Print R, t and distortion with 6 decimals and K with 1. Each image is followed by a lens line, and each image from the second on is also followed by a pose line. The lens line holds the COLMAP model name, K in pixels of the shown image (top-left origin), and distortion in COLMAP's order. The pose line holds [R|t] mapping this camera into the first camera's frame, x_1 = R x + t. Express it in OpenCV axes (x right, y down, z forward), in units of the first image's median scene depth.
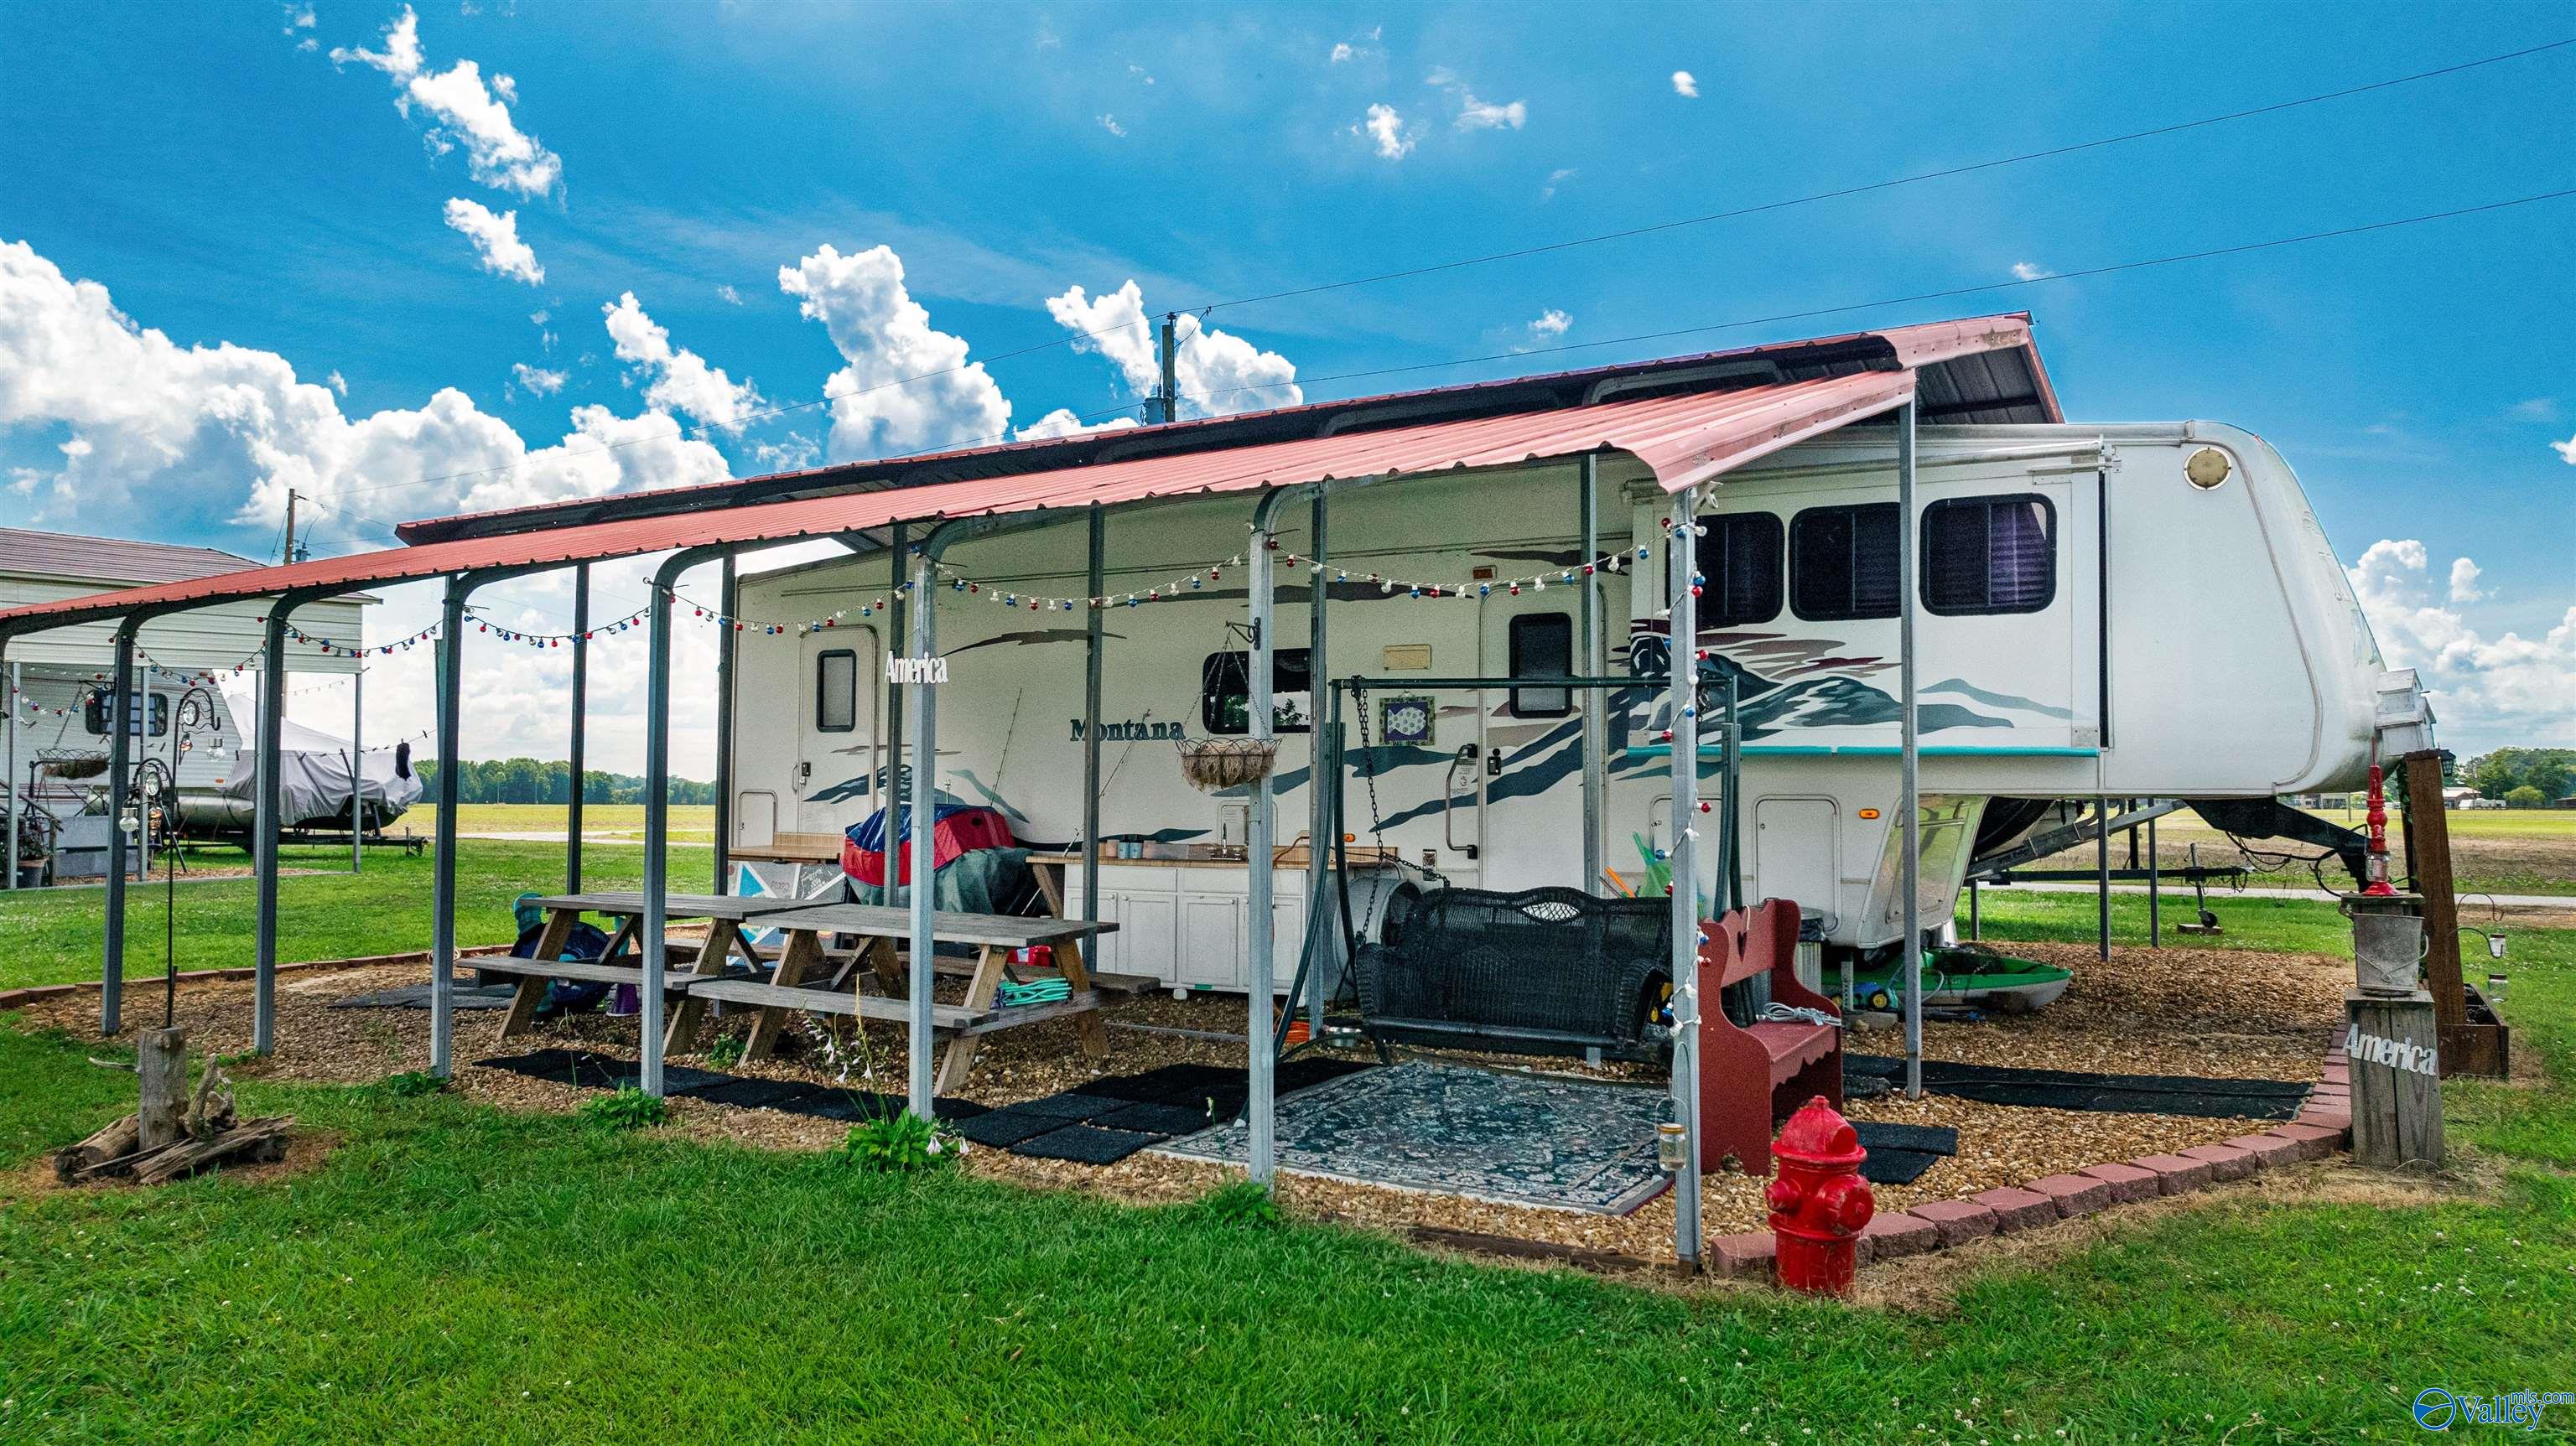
lens RADIAL K [[1784.7, 0, 1288.0], [0, 1784.7, 723.0], [0, 0, 1]] dist [-0.005005, -0.005062]
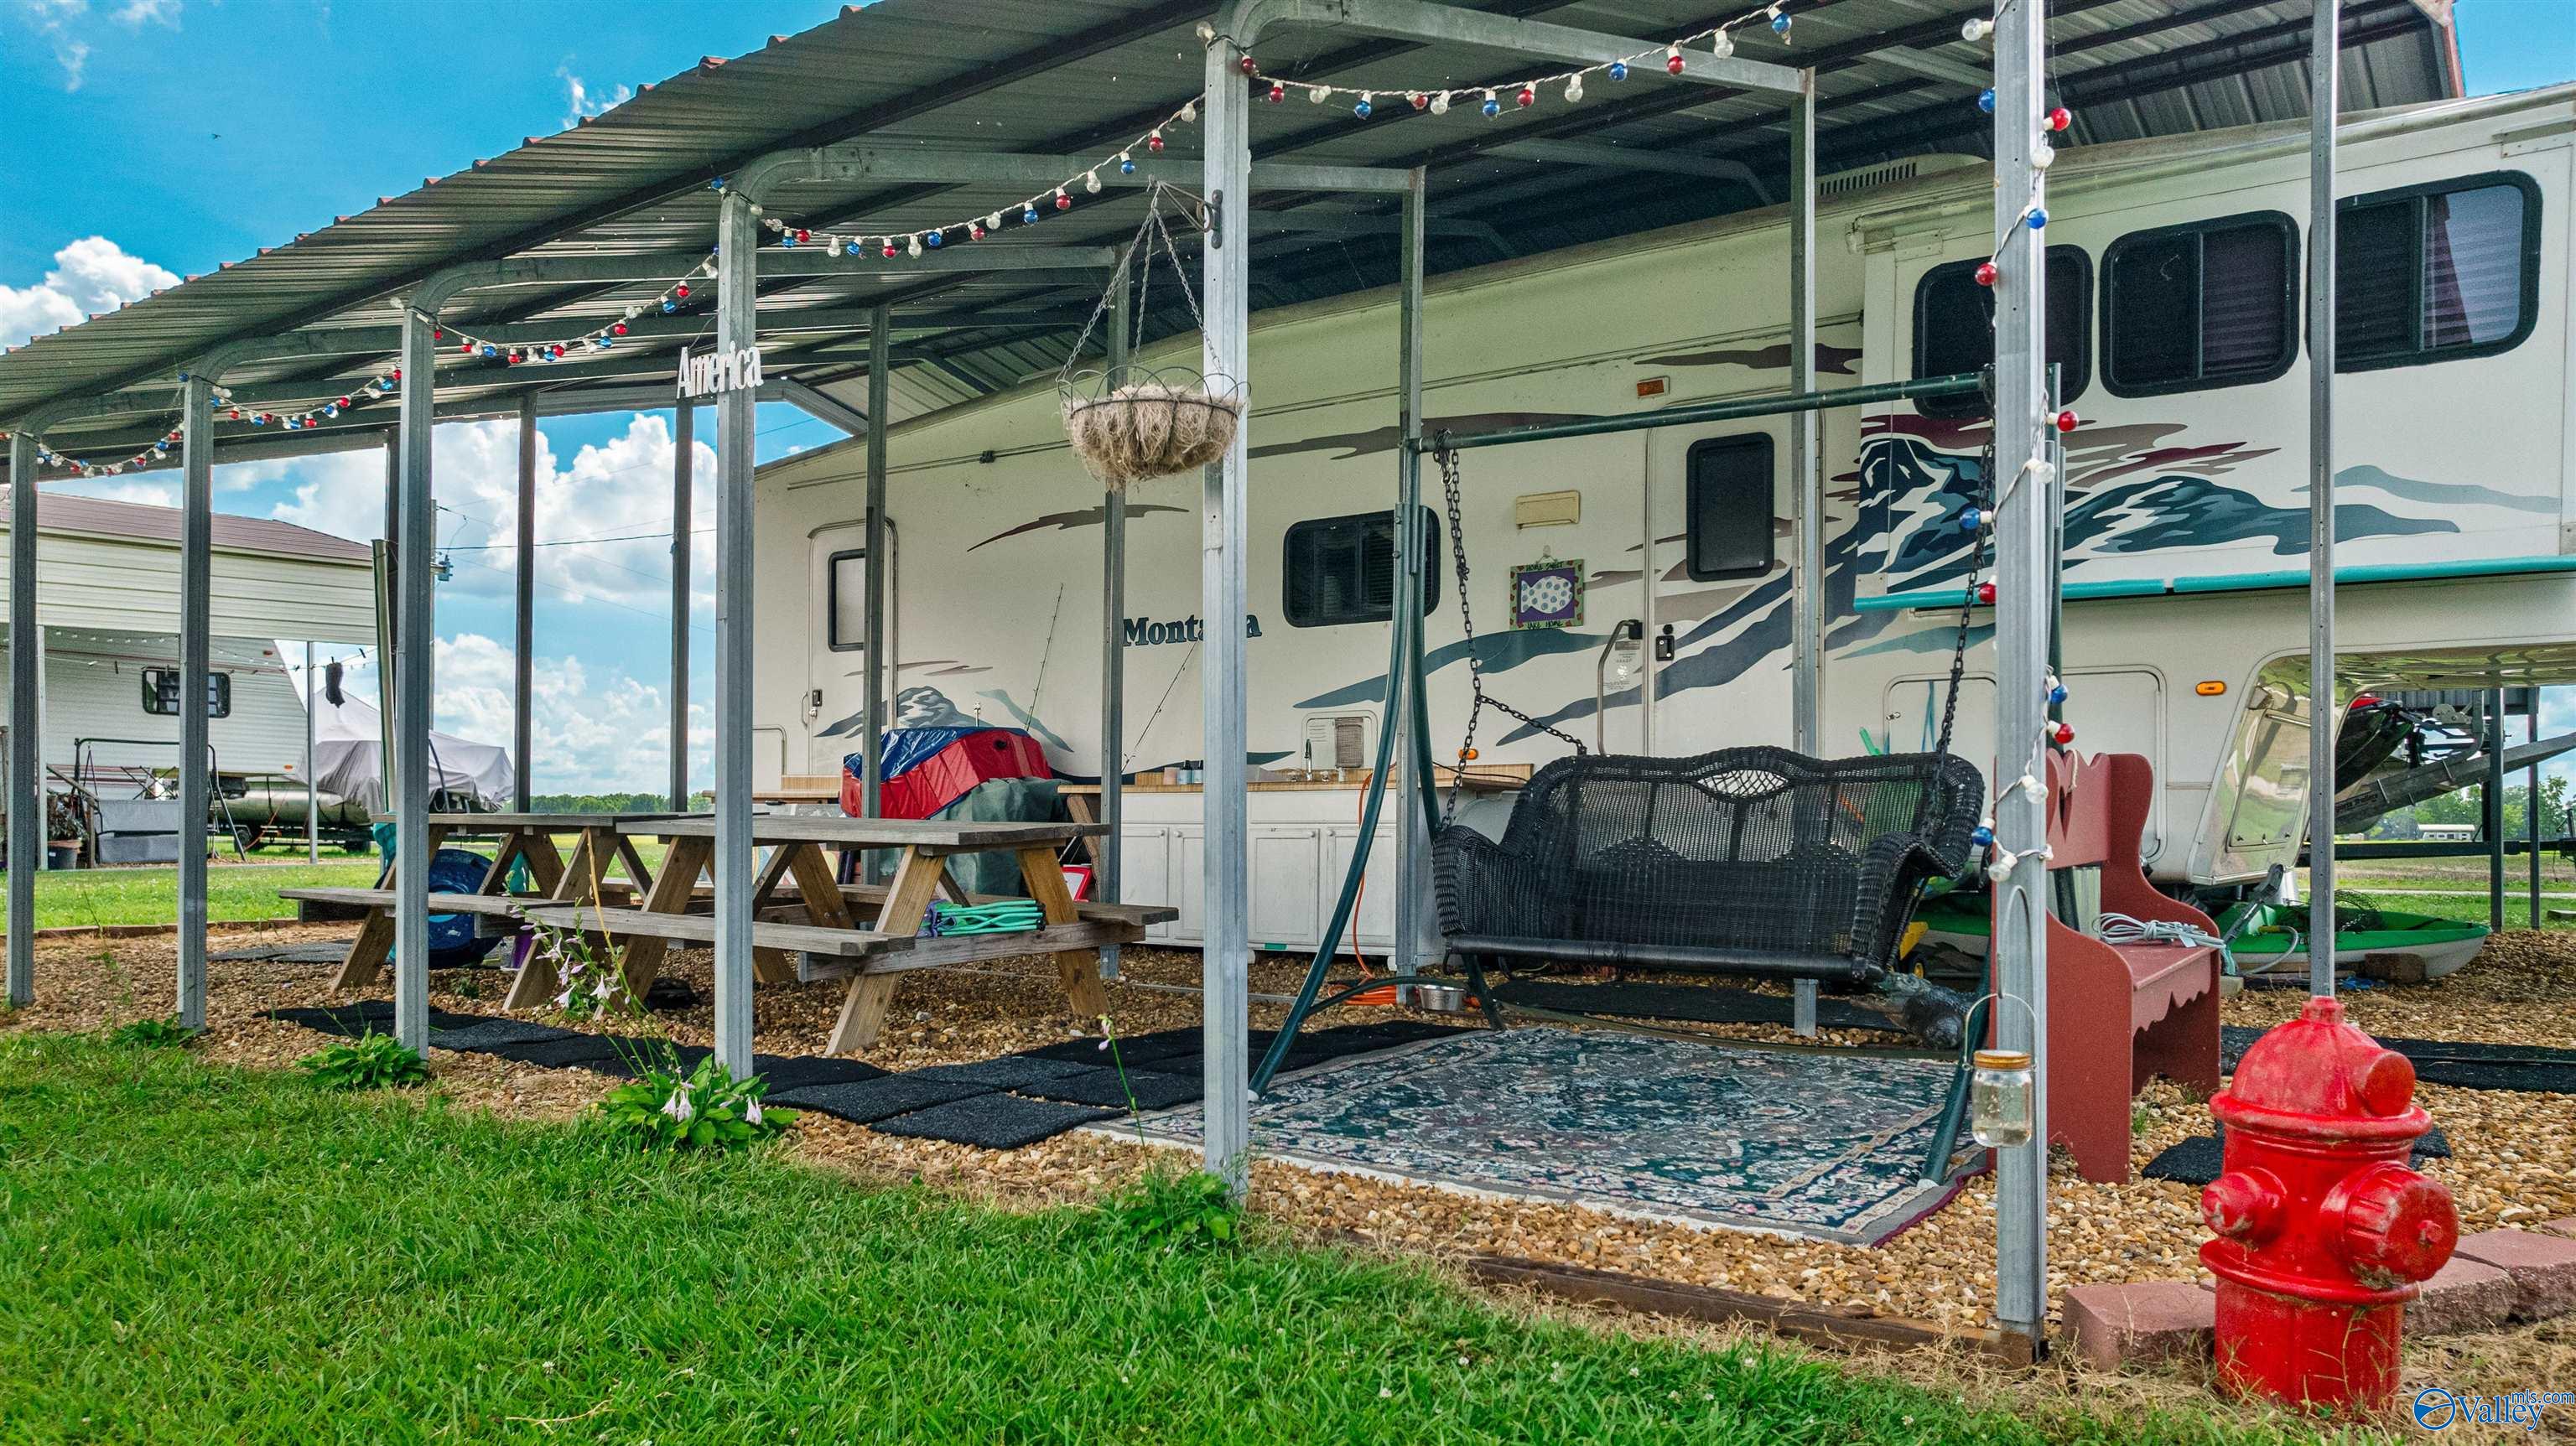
lens RADIAL K [[1842.3, 0, 1271.3], [0, 1842.3, 843.2], [0, 0, 1]] dist [-0.017720, -0.001890]
pose [[0.994534, -0.000609, -0.104411, 0.048266], [0.005914, 0.998706, 0.050503, 0.094378], [0.104245, -0.050845, 0.993251, 0.326454]]
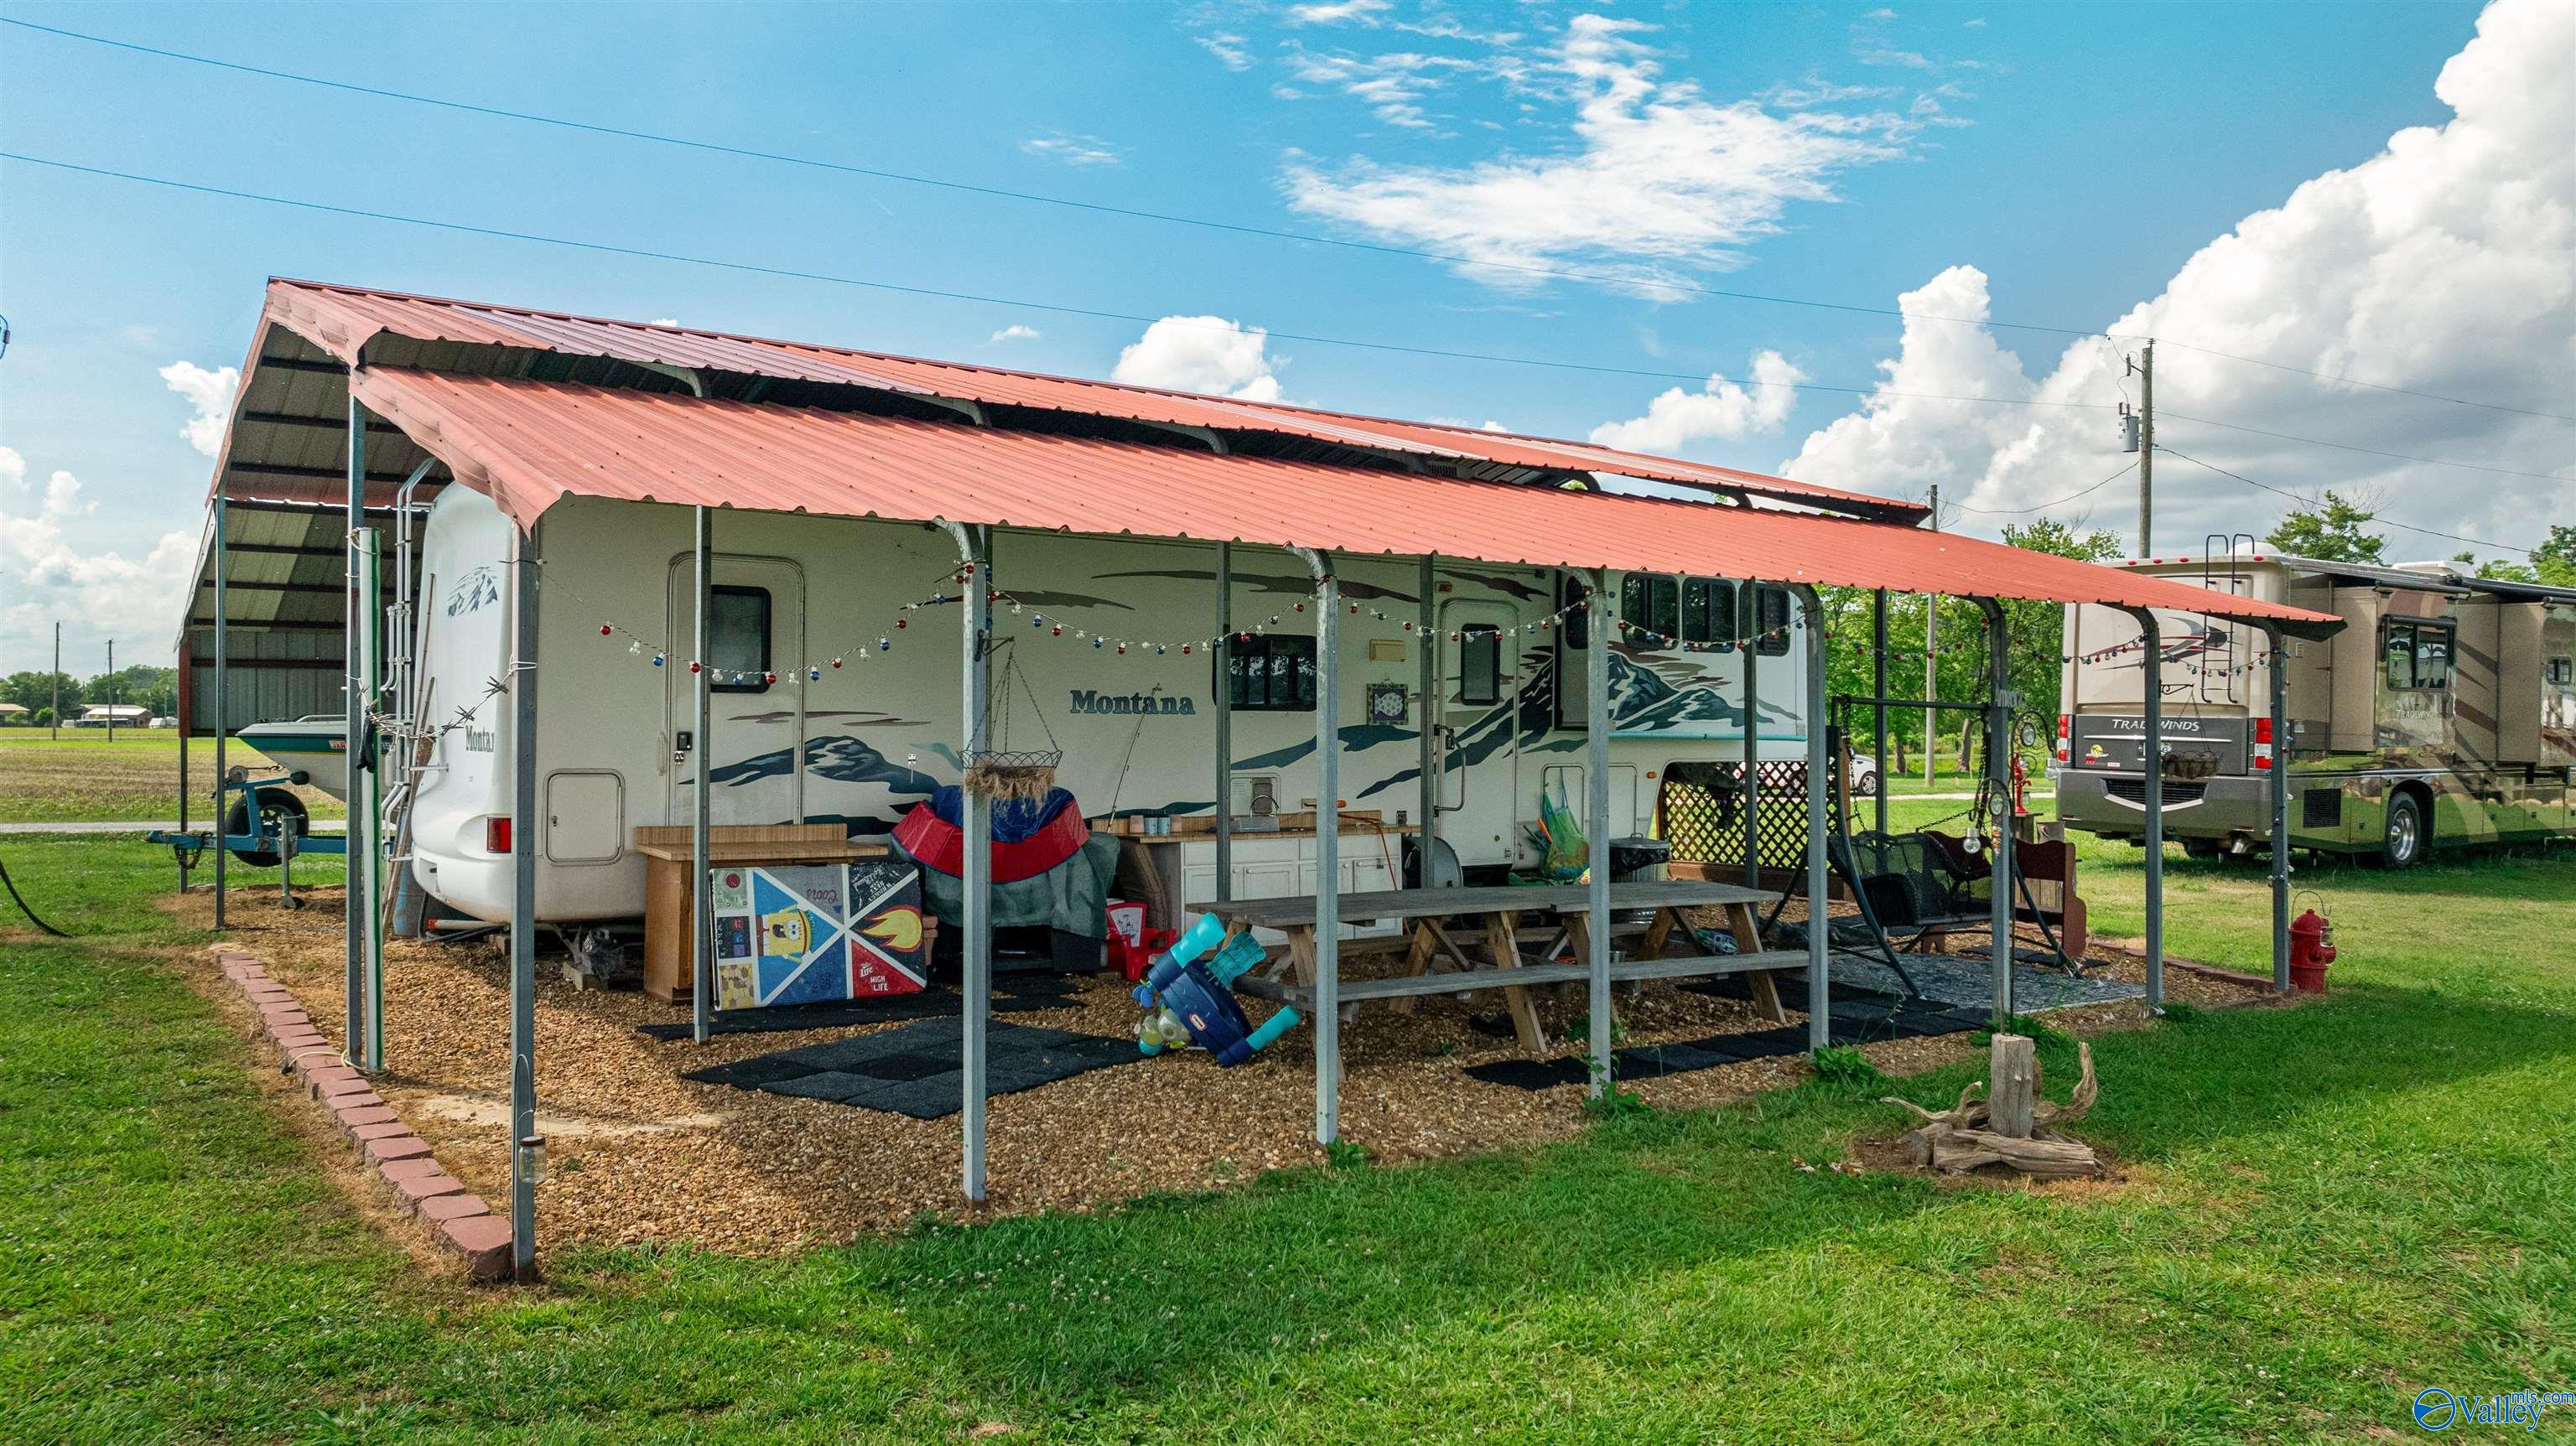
lens RADIAL K [[1784.7, 0, 1288.0], [0, 1784.7, 723.0], [0, 0, 1]] dist [-0.005005, -0.005062]
pose [[0.402087, 0.000121, 0.915601, -1.567445], [-0.042876, 0.998905, 0.018697, -0.011726], [-0.914597, -0.046775, 0.401652, 0.870350]]
